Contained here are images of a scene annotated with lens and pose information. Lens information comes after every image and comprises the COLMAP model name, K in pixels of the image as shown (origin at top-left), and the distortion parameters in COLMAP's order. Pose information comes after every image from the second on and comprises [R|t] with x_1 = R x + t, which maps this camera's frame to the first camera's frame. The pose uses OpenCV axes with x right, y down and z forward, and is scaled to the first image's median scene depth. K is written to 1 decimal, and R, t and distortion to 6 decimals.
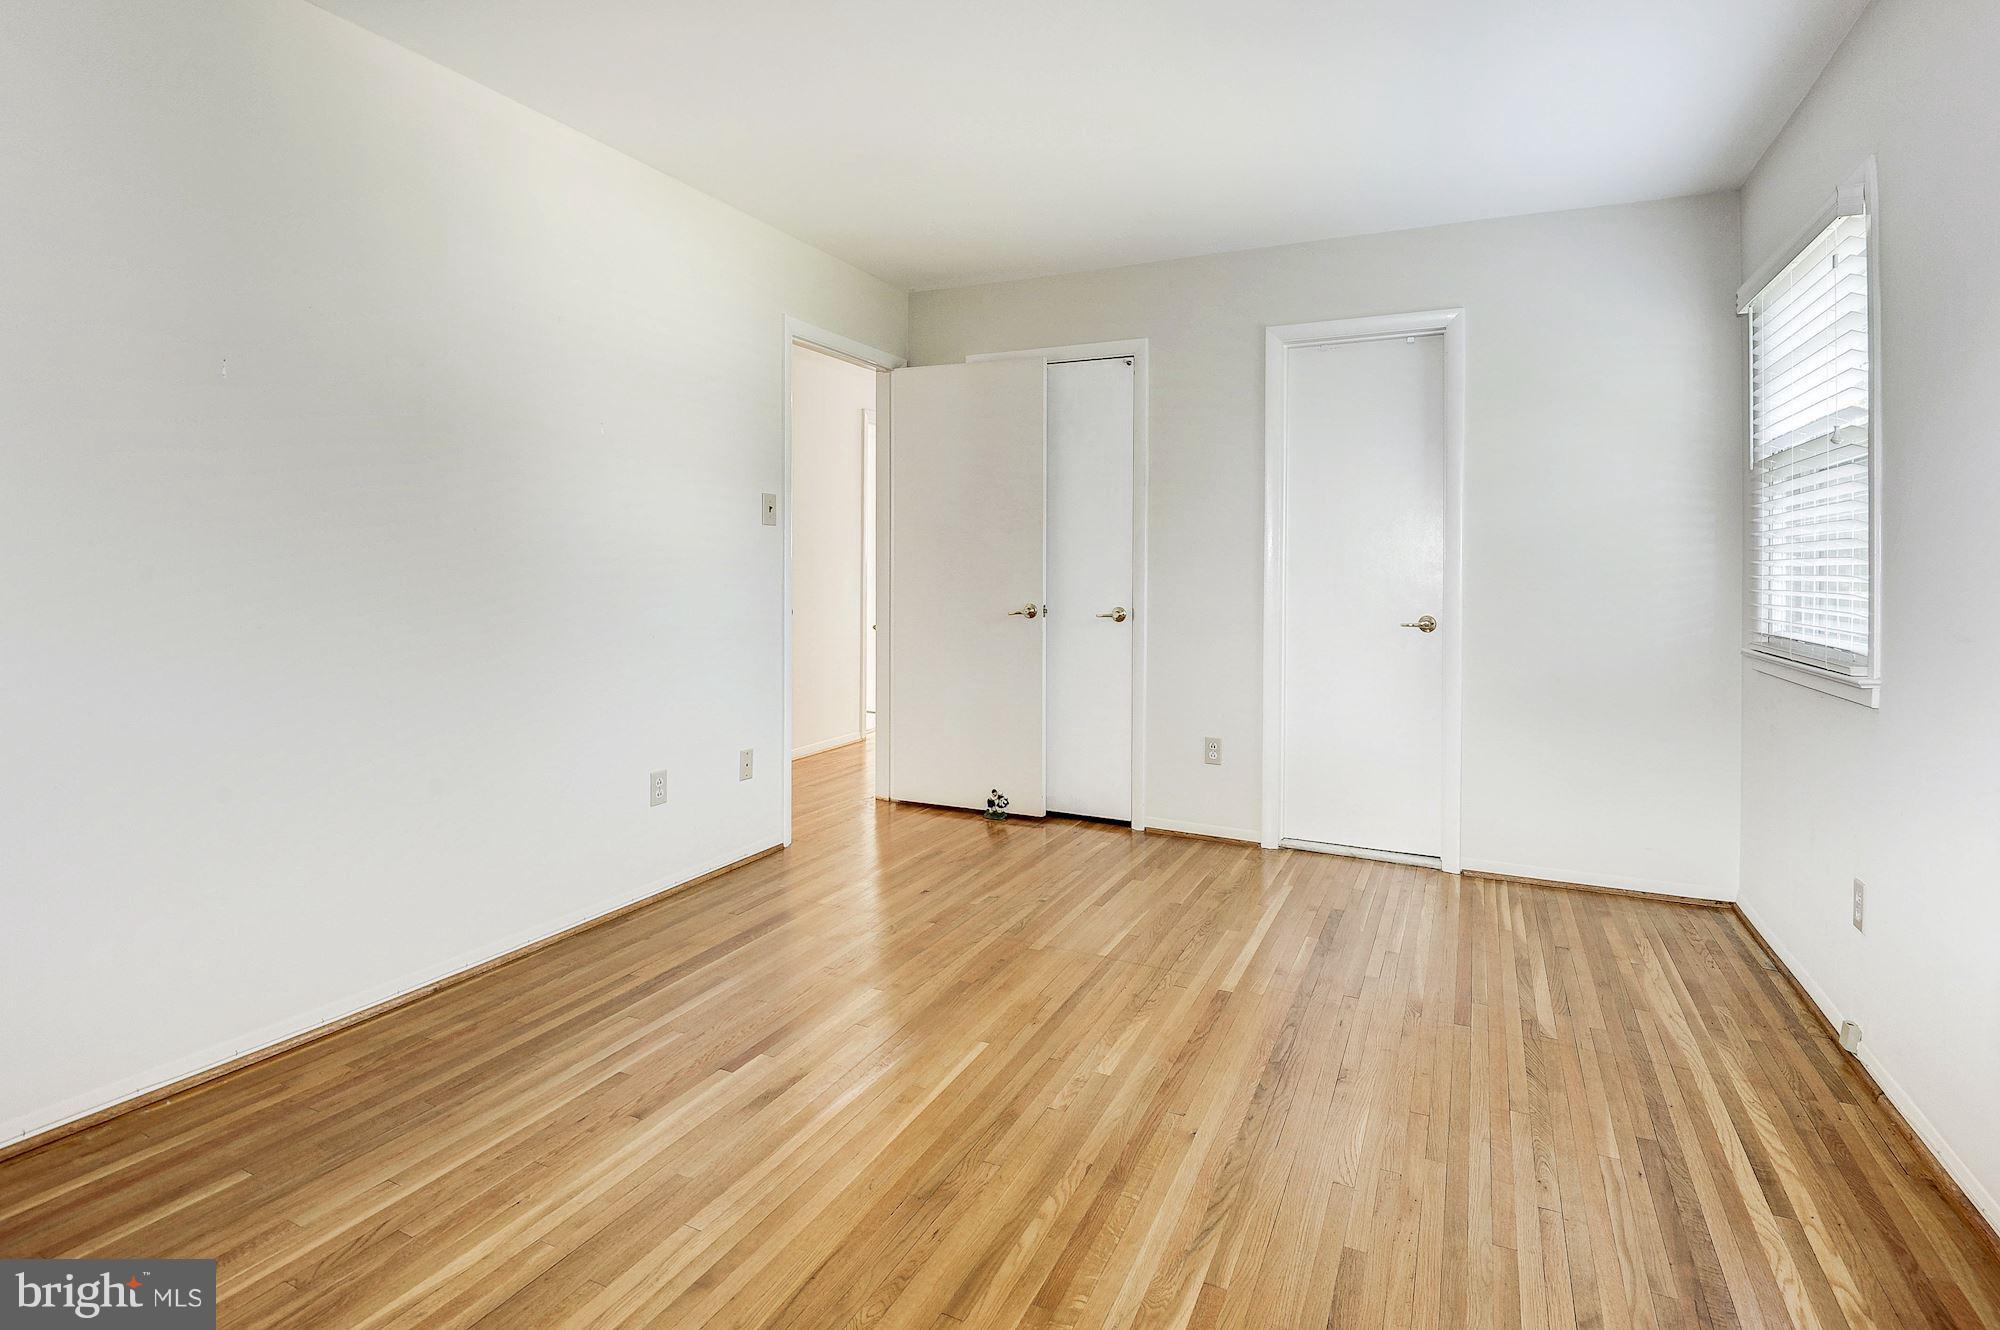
lens RADIAL K [[934.3, 0, 1001.9], [0, 934.3, 648.9], [0, 0, 1]] dist [-0.002904, -0.013813]
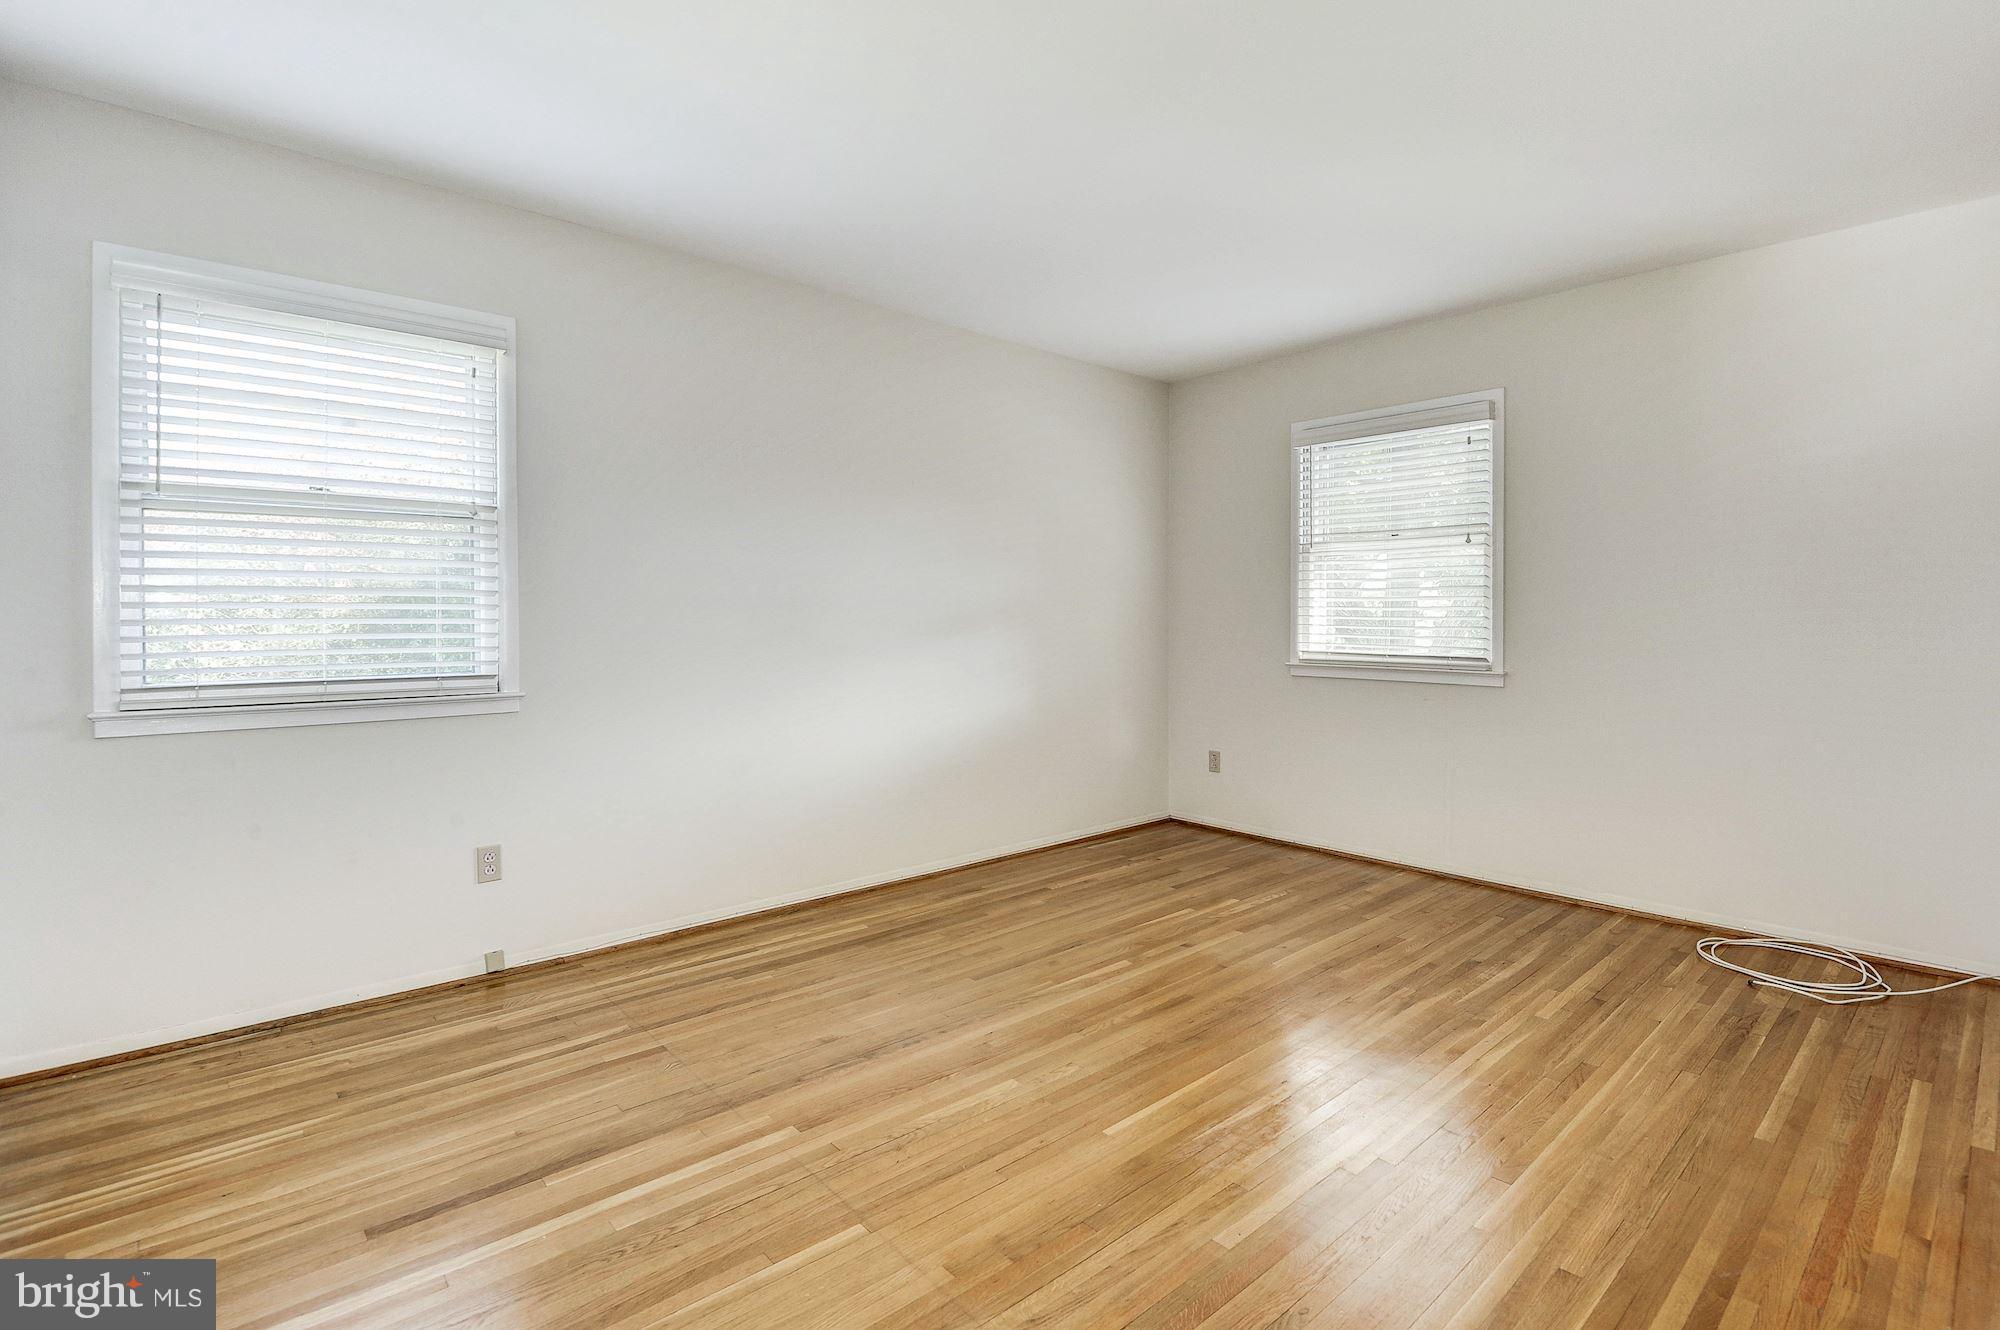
lens RADIAL K [[934.3, 0, 1001.9], [0, 934.3, 648.9], [0, 0, 1]] dist [-0.002904, -0.013813]
pose [[-0.927586, -0.023390, 0.372876, -0.266480], [0.021759, 0.992962, 0.116415, -0.175477], [-0.372975, 0.116098, -0.920549, 1.898186]]
